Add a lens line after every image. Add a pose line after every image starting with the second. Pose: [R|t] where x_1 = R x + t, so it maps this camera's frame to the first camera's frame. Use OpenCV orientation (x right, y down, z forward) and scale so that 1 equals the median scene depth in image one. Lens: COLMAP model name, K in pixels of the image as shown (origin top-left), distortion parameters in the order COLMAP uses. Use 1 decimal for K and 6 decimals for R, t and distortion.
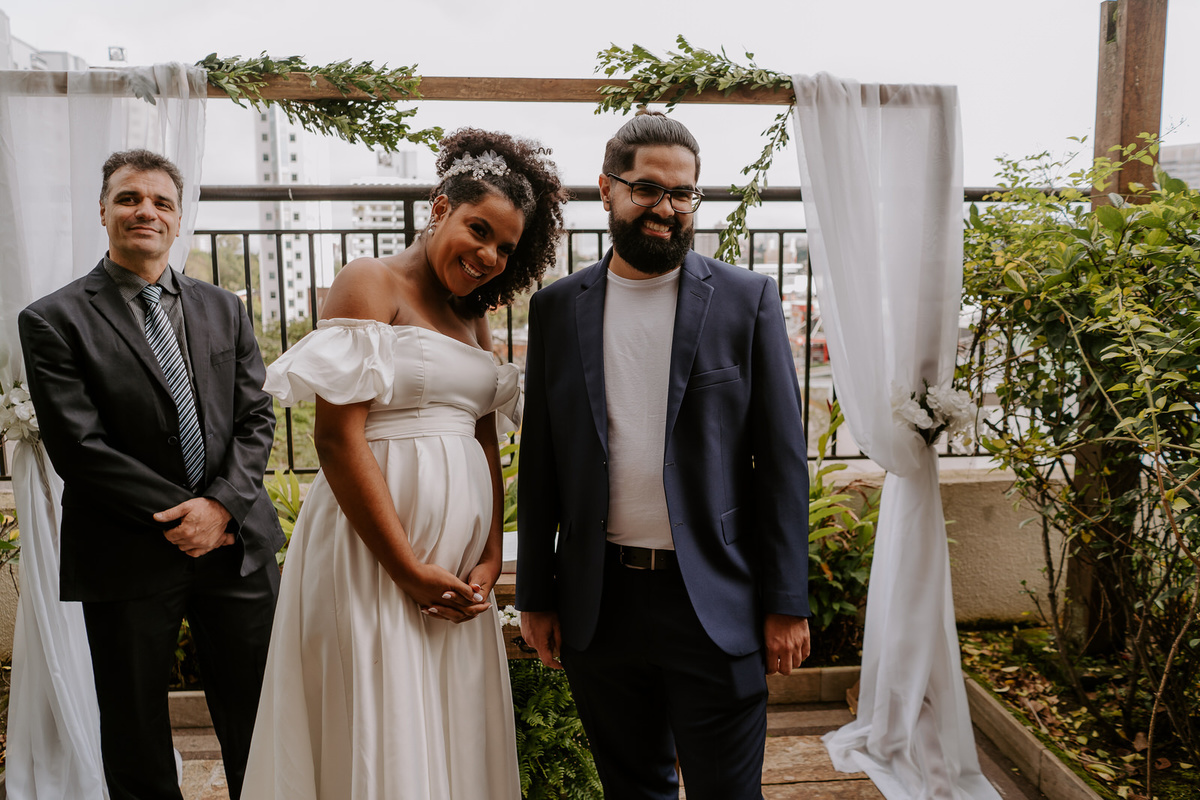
lens RADIAL K [[936.7, 0, 602.6], [0, 936.7, 399.5], [0, 0, 1]] dist [-0.011001, -0.003706]
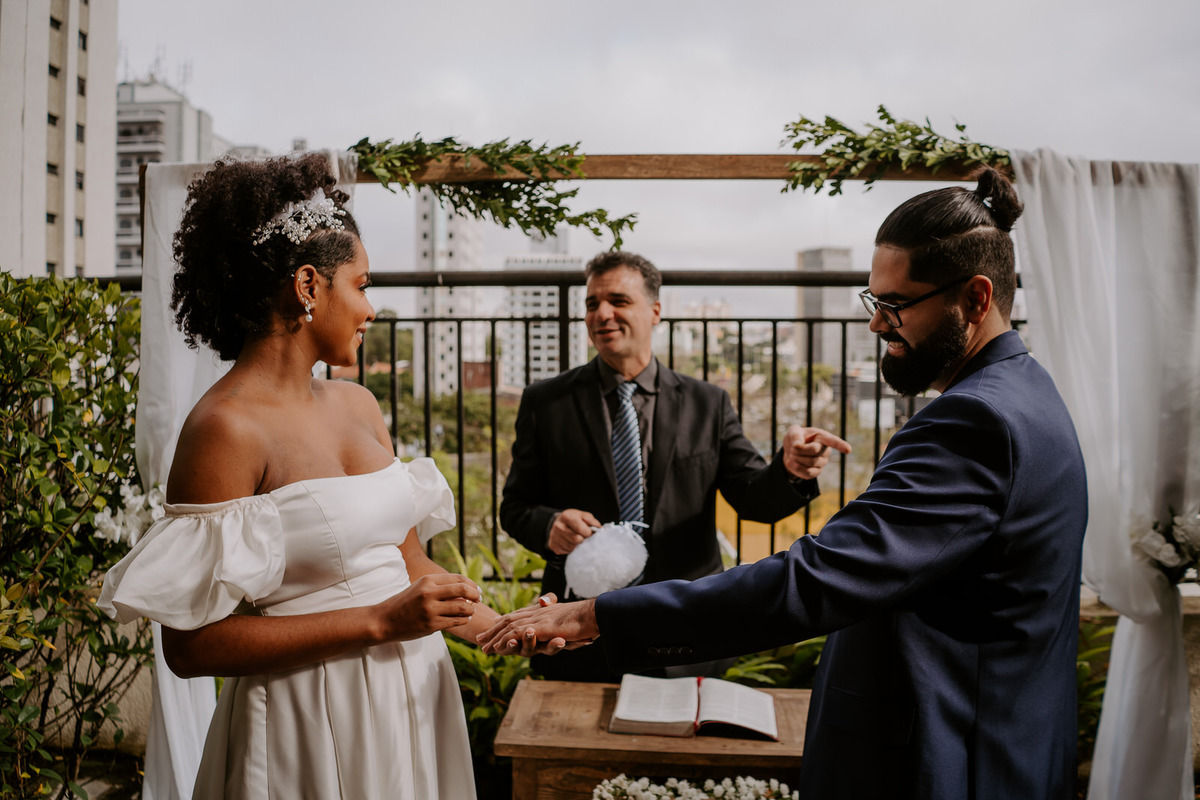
lens RADIAL K [[963.9, 0, 601.9], [0, 963.9, 395.9], [0, 0, 1]] dist [-0.162415, 0.066609]
pose [[0.987956, 0.015490, -0.153958, -0.032991], [-0.028347, 0.996256, -0.081673, -0.040872], [0.152116, 0.085054, 0.984696, 0.122106]]
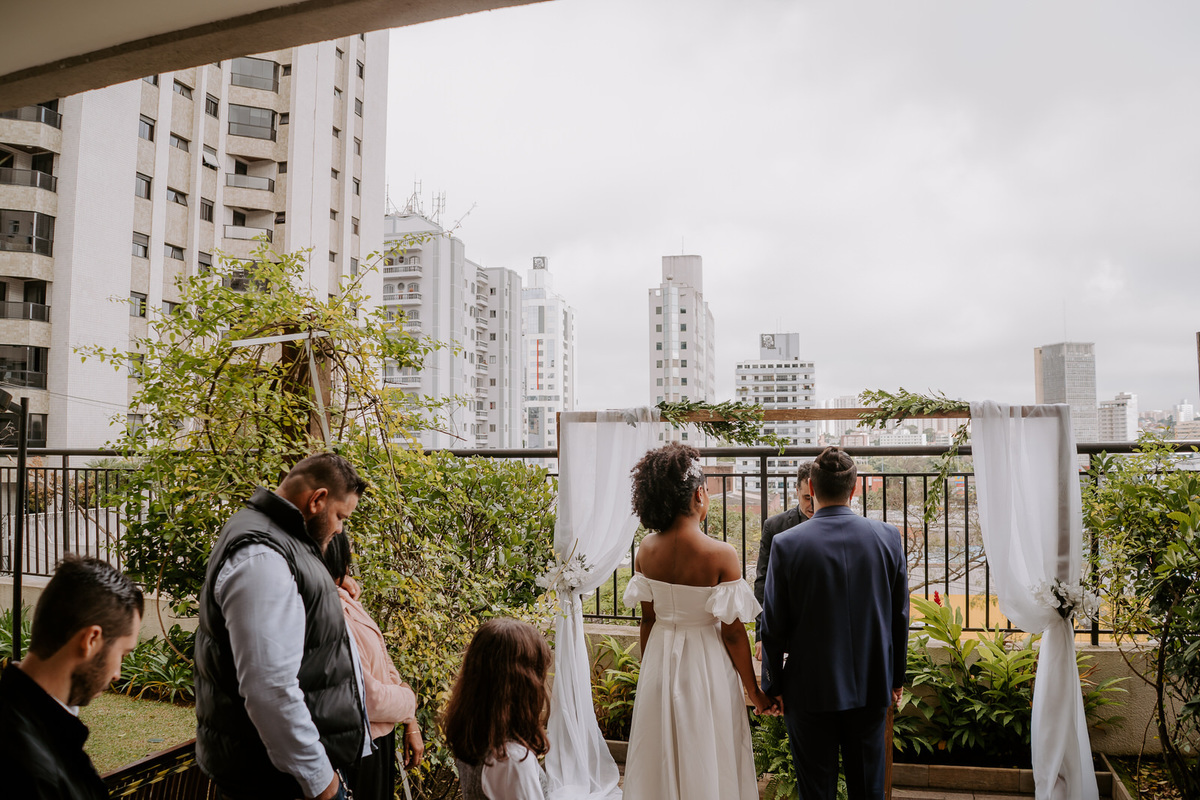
lens RADIAL K [[959.3, 0, 581.3], [0, 959.3, 390.7], [0, 0, 1]] dist [-0.176633, 0.065013]
pose [[0.914000, -0.023725, -0.405021, 0.245006], [-0.055720, 0.981489, -0.183234, -0.004235], [0.401871, 0.190043, 0.895759, -0.879768]]
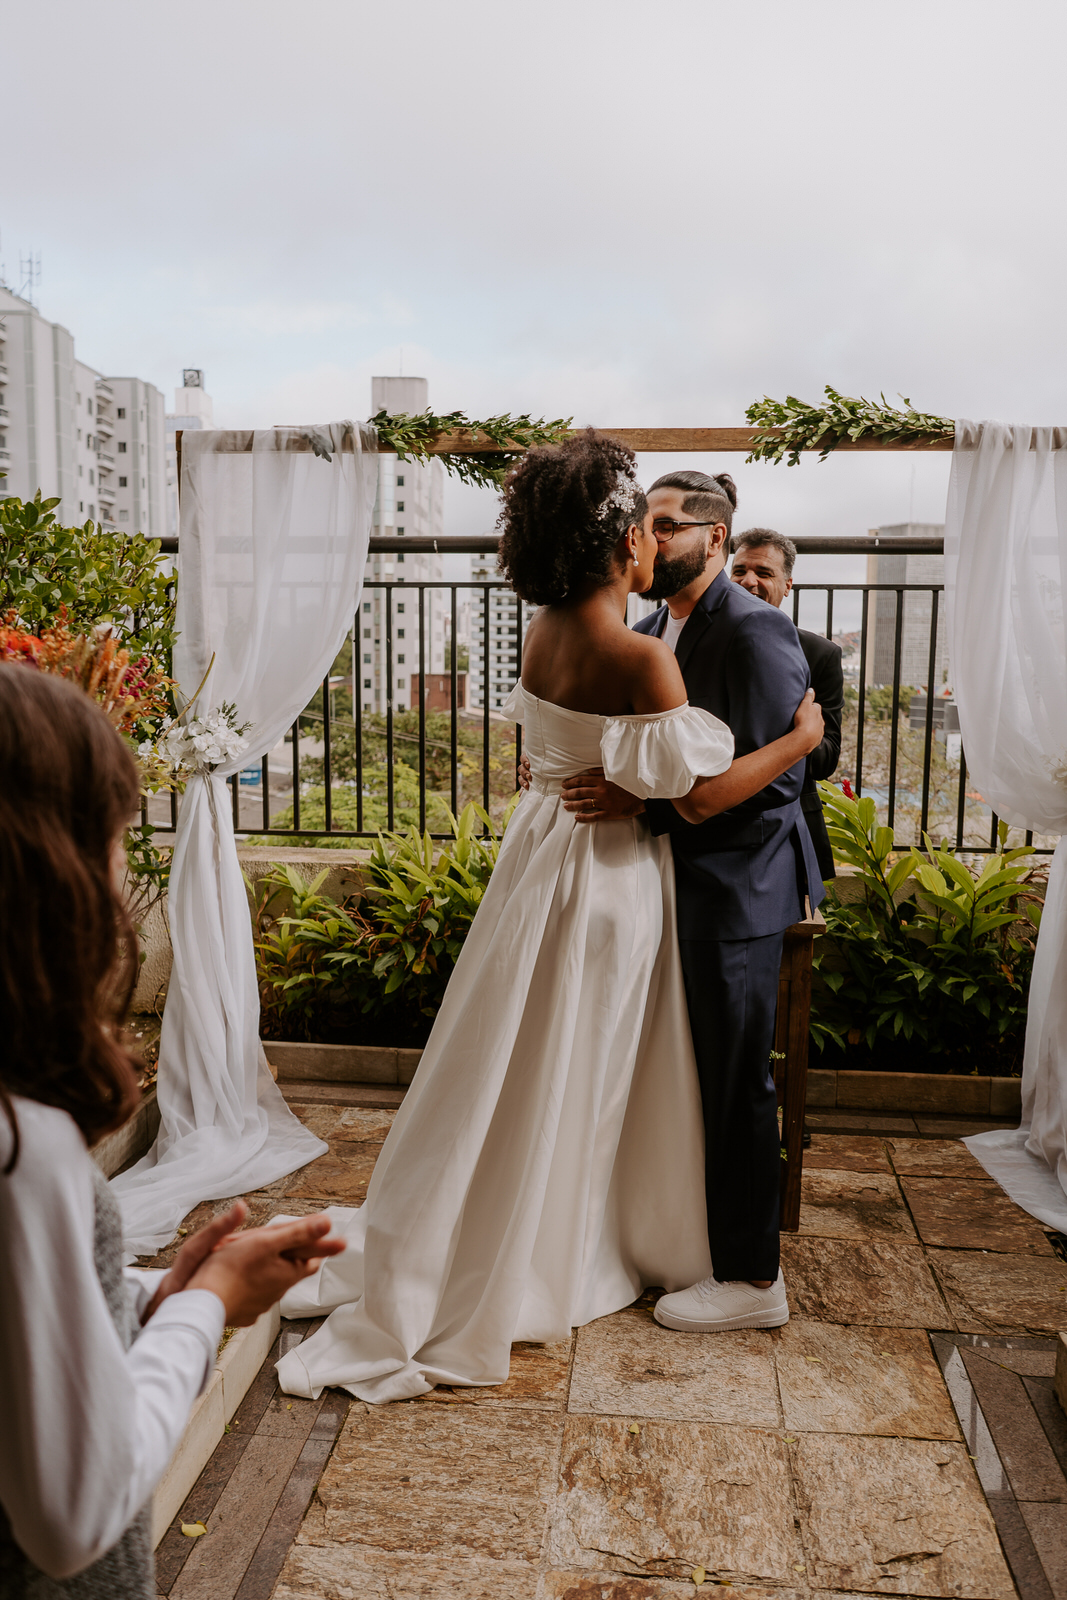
lens RADIAL K [[1282.1, 0, 543.4], [0, 1282.1, 798.8], [0, 0, 1]] dist [-0.004690, -0.005827]
pose [[0.980020, 0.036757, -0.195471, 0.058826], [-0.041987, 0.998861, -0.022676, 0.089963], [0.194415, 0.030430, 0.980447, -0.361690]]
